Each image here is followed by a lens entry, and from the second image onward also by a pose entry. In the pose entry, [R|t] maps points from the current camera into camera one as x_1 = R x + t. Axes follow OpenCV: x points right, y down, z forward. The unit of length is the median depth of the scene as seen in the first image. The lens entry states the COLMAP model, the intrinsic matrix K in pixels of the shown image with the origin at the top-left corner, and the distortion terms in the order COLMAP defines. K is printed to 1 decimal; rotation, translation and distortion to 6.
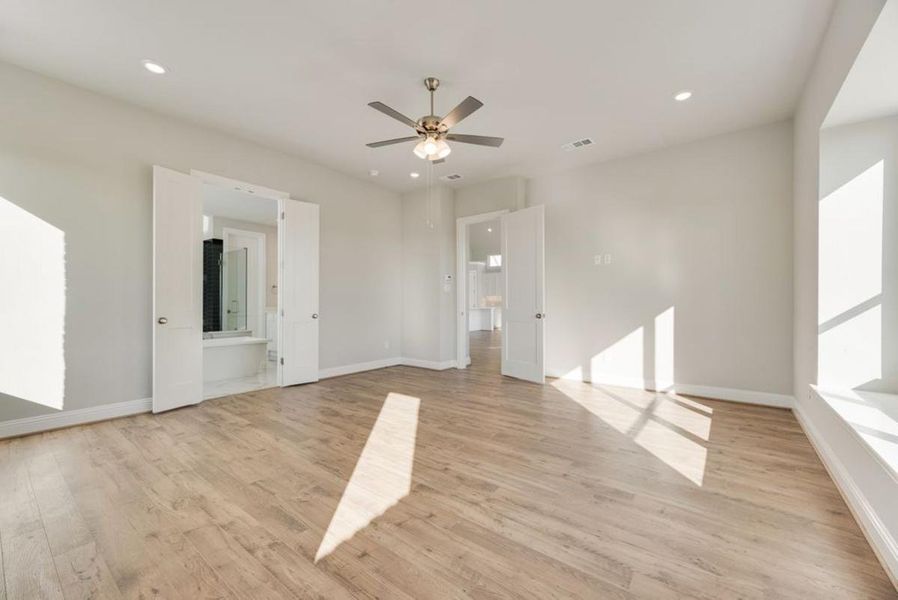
lens RADIAL K [[360.2, 0, 450.2], [0, 360.2, 304.2], [0, 0, 1]] dist [-0.001343, 0.000136]
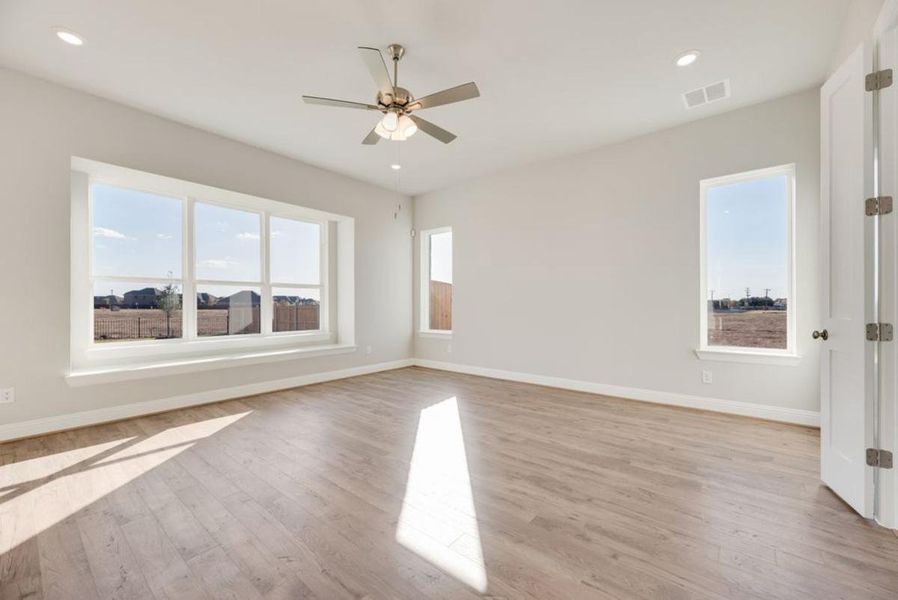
lens RADIAL K [[360.2, 0, 450.2], [0, 360.2, 304.2], [0, 0, 1]] dist [-0.001343, 0.000136]
pose [[-0.999457, -0.000856, 0.032929, -0.214308], [-0.000685, 0.999986, 0.005204, -0.010394], [-0.032933, 0.005179, -0.999444, 1.896353]]
